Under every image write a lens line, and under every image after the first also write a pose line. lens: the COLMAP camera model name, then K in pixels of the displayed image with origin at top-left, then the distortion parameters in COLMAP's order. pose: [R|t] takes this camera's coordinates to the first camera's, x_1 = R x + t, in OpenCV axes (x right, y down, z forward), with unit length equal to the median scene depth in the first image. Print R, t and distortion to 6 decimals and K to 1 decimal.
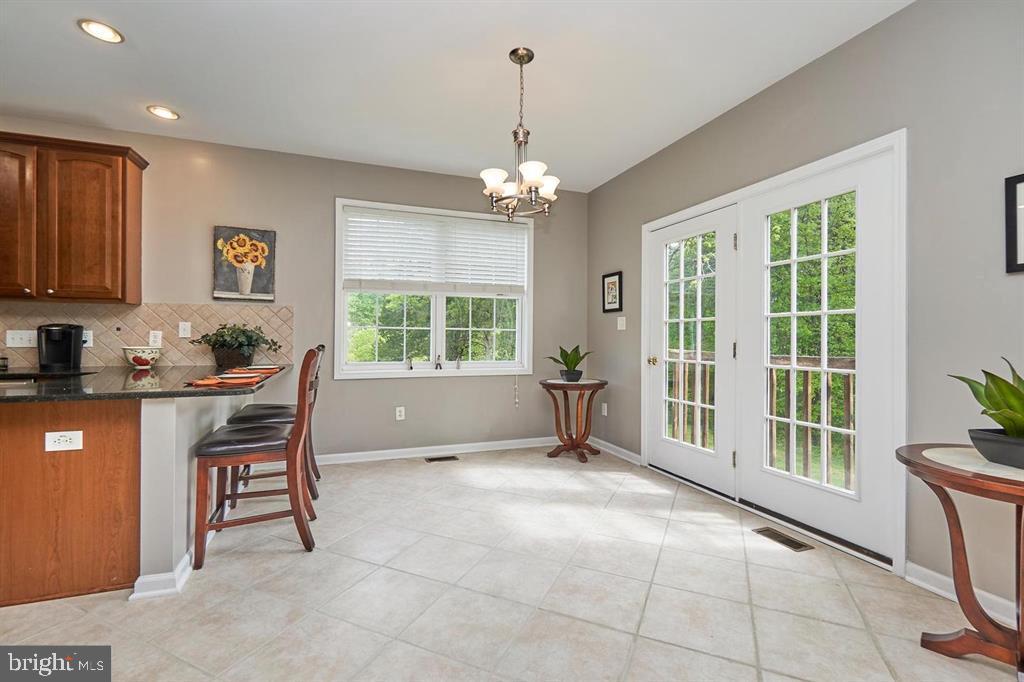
lens RADIAL K [[452.7, 0, 507.3], [0, 452.7, 336.2], [0, 0, 1]] dist [-0.003515, -0.000443]
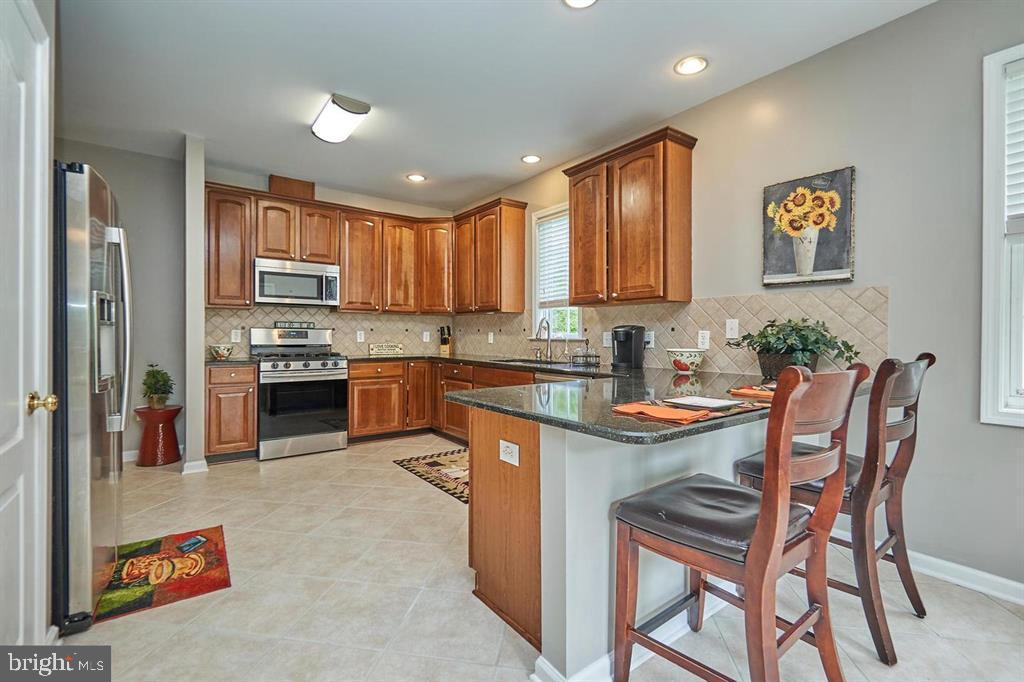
lens RADIAL K [[452.7, 0, 509.6], [0, 452.7, 338.9], [0, 0, 1]] dist [-0.003515, -0.000443]
pose [[0.277996, 0.001391, -0.960581, -0.052134], [0.006883, 0.999970, 0.003440, -0.001628], [0.960558, -0.007568, 0.277978, 0.389564]]
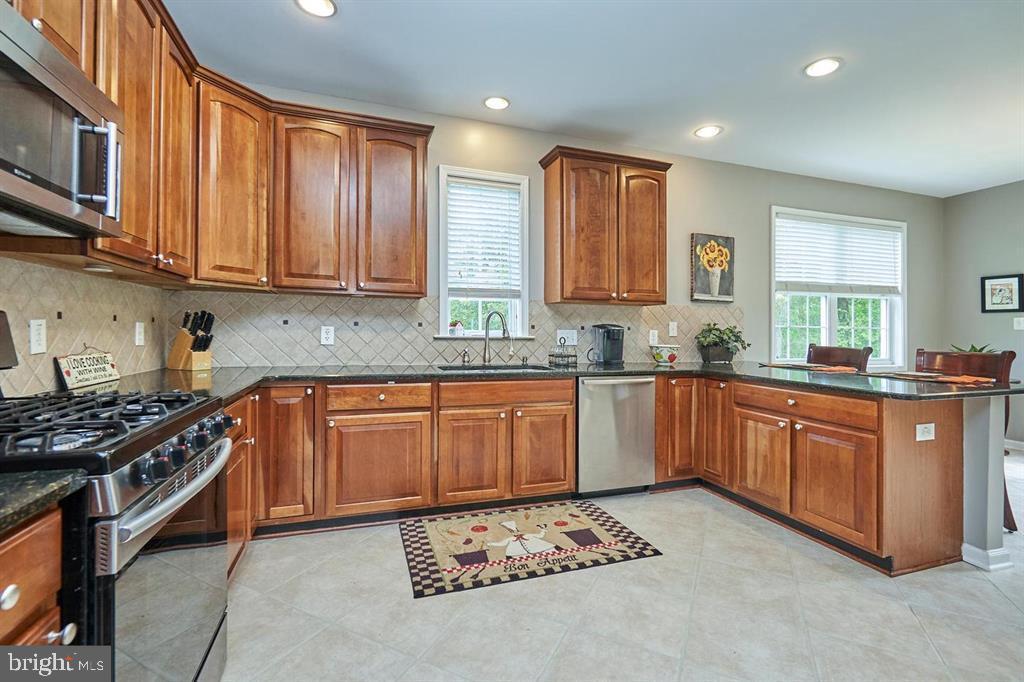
lens RADIAL K [[452.7, 0, 513.7], [0, 452.7, 325.8], [0, 0, 1]] dist [-0.003515, -0.000443]
pose [[0.999610, 0.004162, -0.027606, -1.043201], [-0.004238, 0.999987, -0.002706, -0.017345], [0.027594, 0.002822, 0.999615, -0.094417]]
